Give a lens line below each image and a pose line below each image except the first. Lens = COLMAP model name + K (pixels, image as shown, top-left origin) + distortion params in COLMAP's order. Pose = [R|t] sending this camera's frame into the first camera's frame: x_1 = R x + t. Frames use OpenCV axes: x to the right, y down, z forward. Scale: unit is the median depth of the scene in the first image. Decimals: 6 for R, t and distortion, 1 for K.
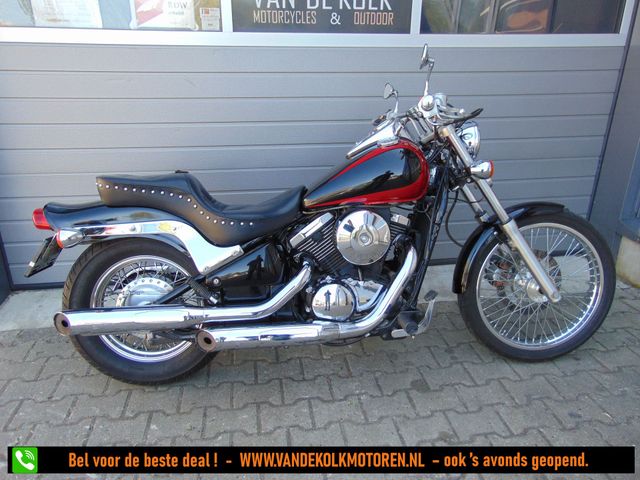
lens RADIAL K [[478.2, 0, 318.3], [0, 478.2, 242.8], [0, 0, 1]] dist [-0.025995, 0.061511]
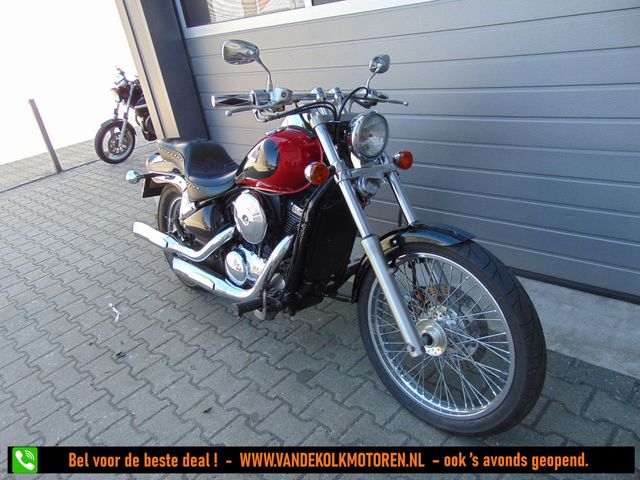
lens RADIAL K [[478.2, 0, 318.3], [0, 478.2, 242.8], [0, 0, 1]] dist [-0.025995, 0.061511]
pose [[0.604346, 0.256470, -0.754314, 0.870531], [-0.144233, 0.966347, 0.213005, -0.179780], [0.783558, -0.019932, 0.620999, 0.379927]]
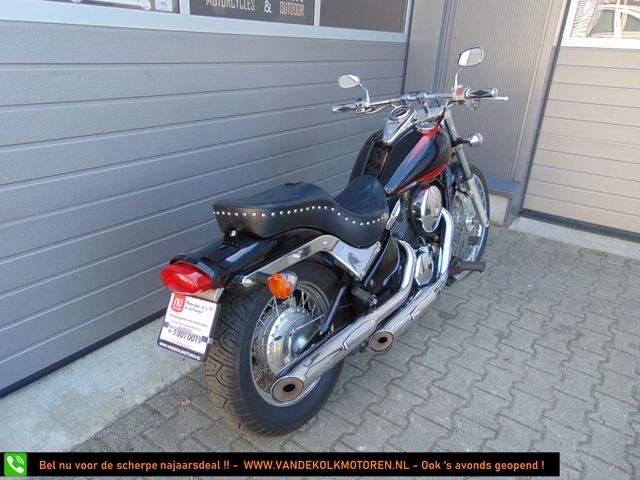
lens RADIAL K [[478.2, 0, 318.3], [0, 478.2, 242.8], [0, 0, 1]] dist [-0.025995, 0.061511]
pose [[0.684568, -0.259449, 0.681214, -0.792479], [0.225553, 0.964046, 0.140506, -0.136461], [-0.693176, 0.057465, 0.718474, 0.293842]]
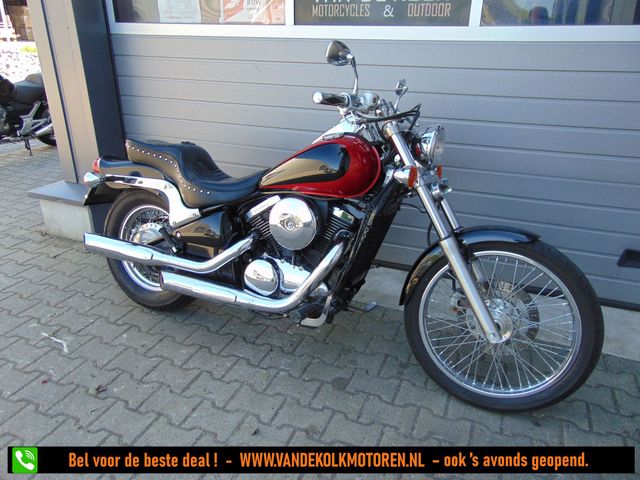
lens RADIAL K [[478.2, 0, 318.3], [0, 478.2, 242.8], [0, 0, 1]] dist [-0.025995, 0.061511]
pose [[0.859060, 0.210076, -0.466779, 0.549376], [-0.199545, 0.977199, 0.072551, -0.048907], [0.471378, 0.030818, 0.881393, 0.083813]]
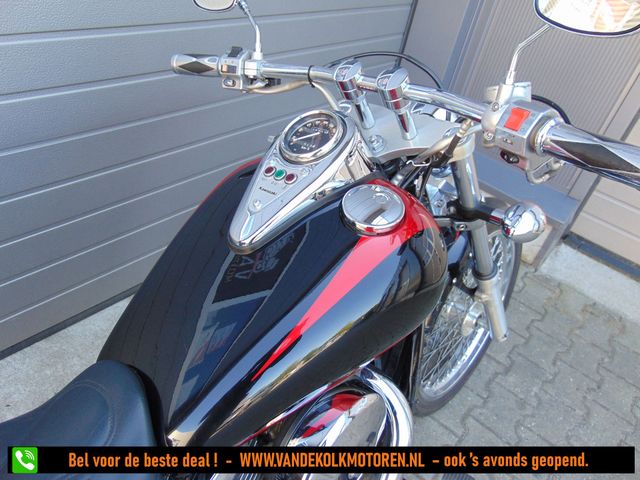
lens RADIAL K [[478.2, 0, 318.3], [0, 478.2, 242.8], [0, 0, 1]] dist [-0.025995, 0.061511]
pose [[0.739274, -0.297948, 0.603905, -0.093666], [0.079695, 0.929201, 0.360879, -0.274410], [-0.668673, -0.218660, 0.710679, 0.655496]]
